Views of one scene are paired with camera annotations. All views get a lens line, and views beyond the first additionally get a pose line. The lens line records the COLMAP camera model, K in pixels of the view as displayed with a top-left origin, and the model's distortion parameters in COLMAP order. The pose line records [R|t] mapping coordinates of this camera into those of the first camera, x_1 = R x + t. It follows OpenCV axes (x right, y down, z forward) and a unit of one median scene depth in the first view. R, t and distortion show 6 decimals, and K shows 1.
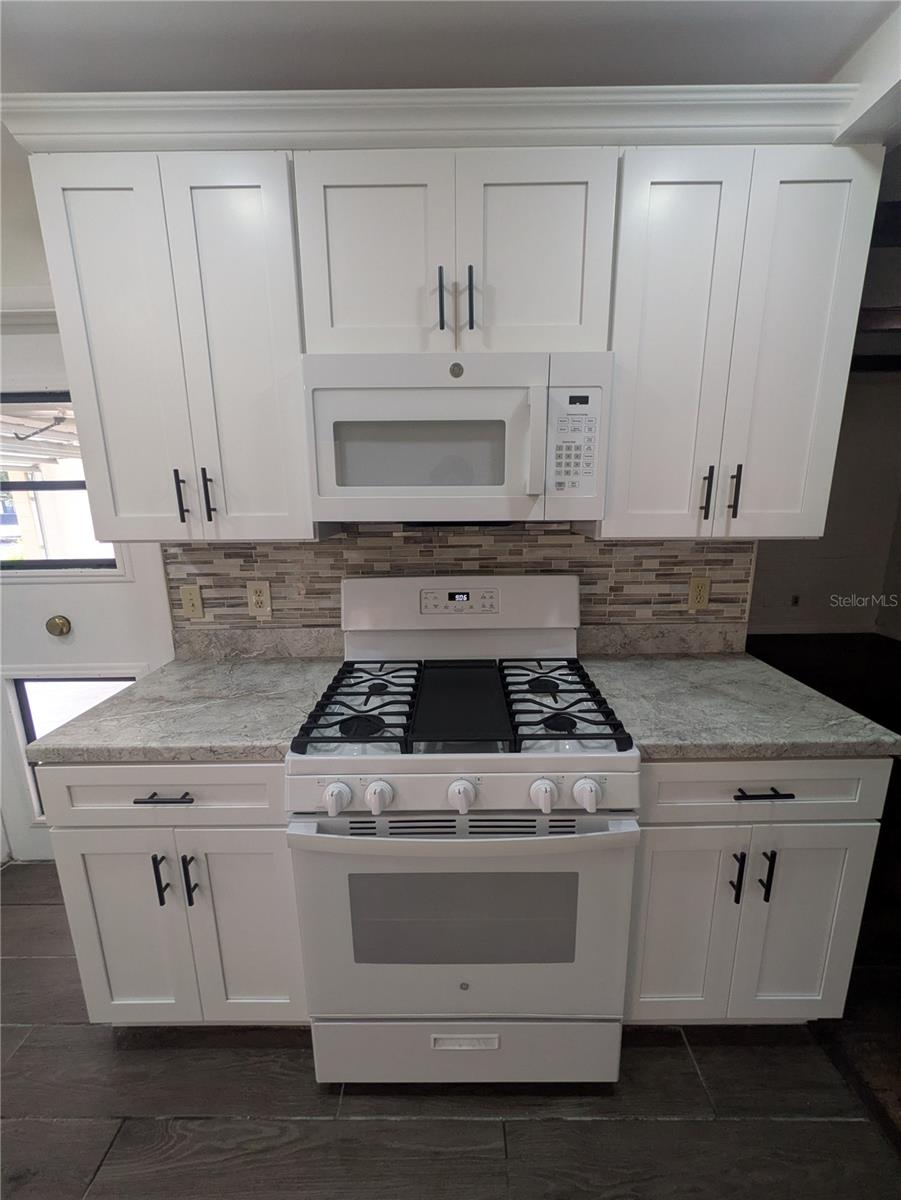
lens RADIAL K [[472.2, 0, 453.3], [0, 472.2, 595.6], [0, 0, 1]] dist [-0.004968, -0.000320]
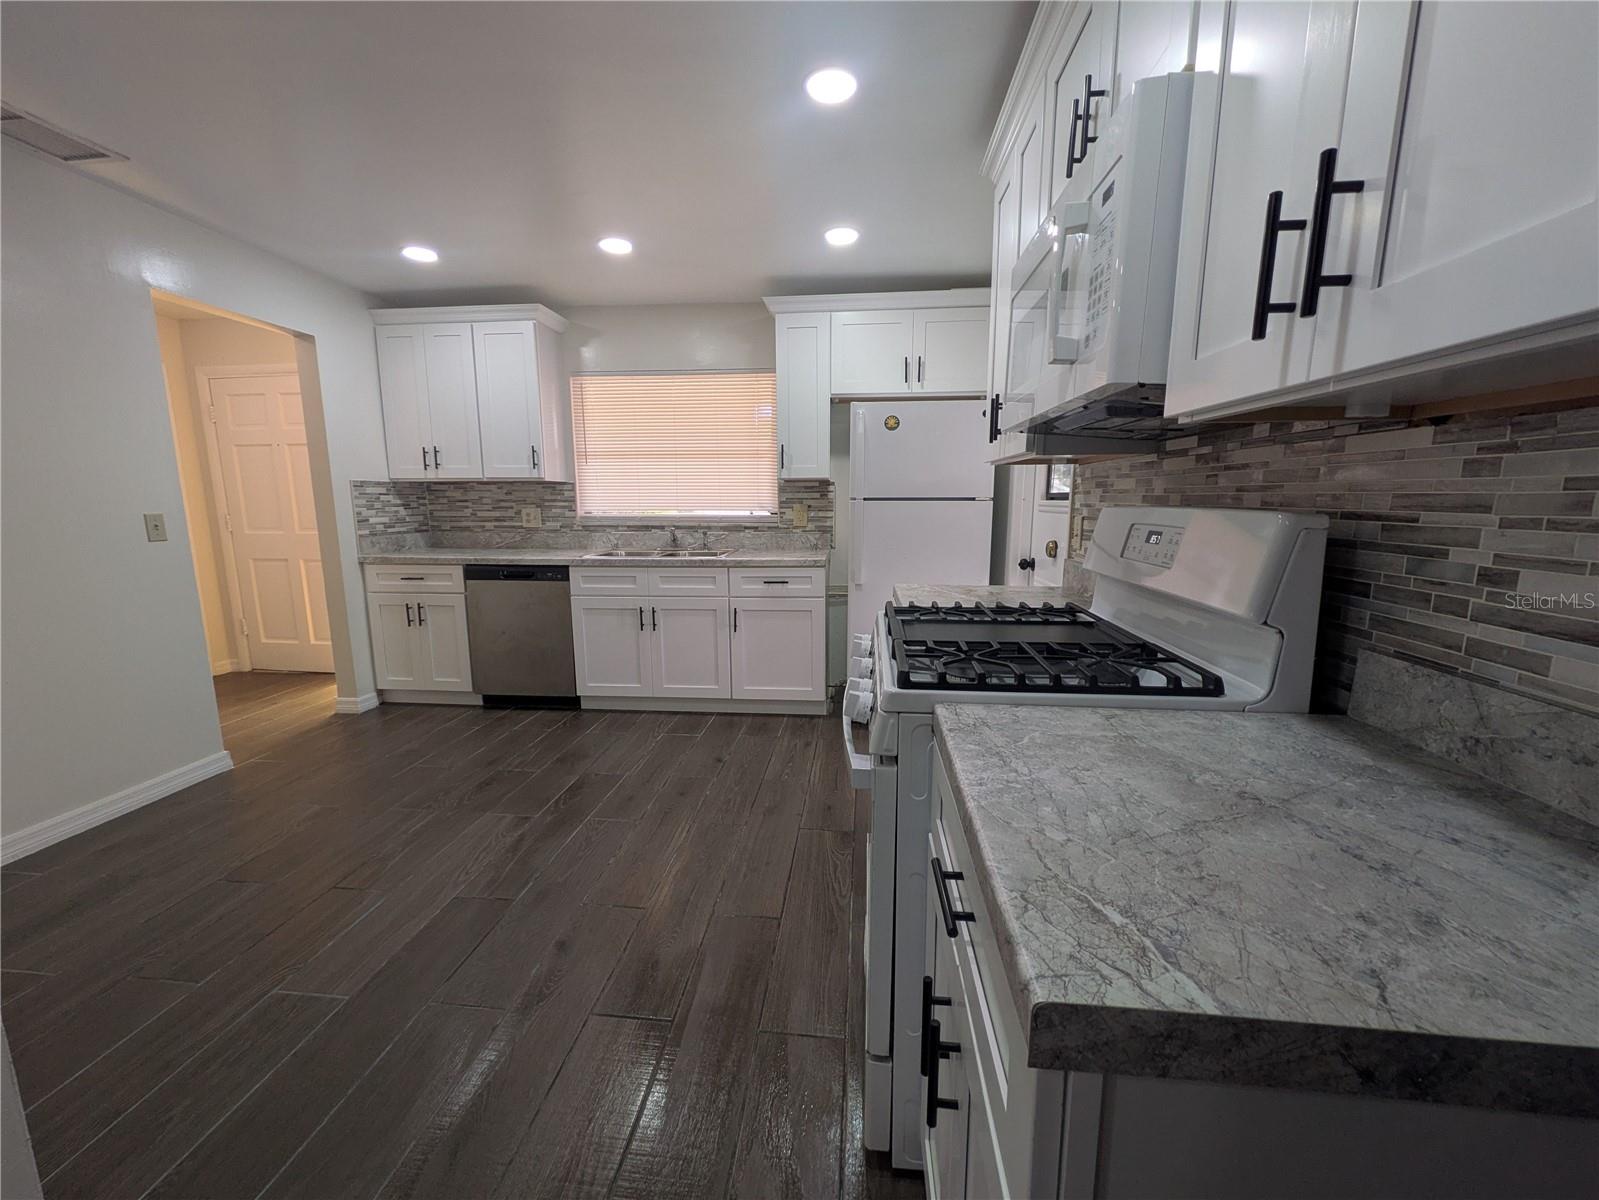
lens RADIAL K [[632.9, 0, 799.2], [0, 632.9, 599.8], [0, 0, 1]] dist [0.002050, 0.000203]
pose [[-0.100127, 0.171949, -0.980004, 1.011557], [-0.203291, 0.960641, 0.189322, 0.020554], [0.973985, 0.218182, -0.061230, 0.641921]]
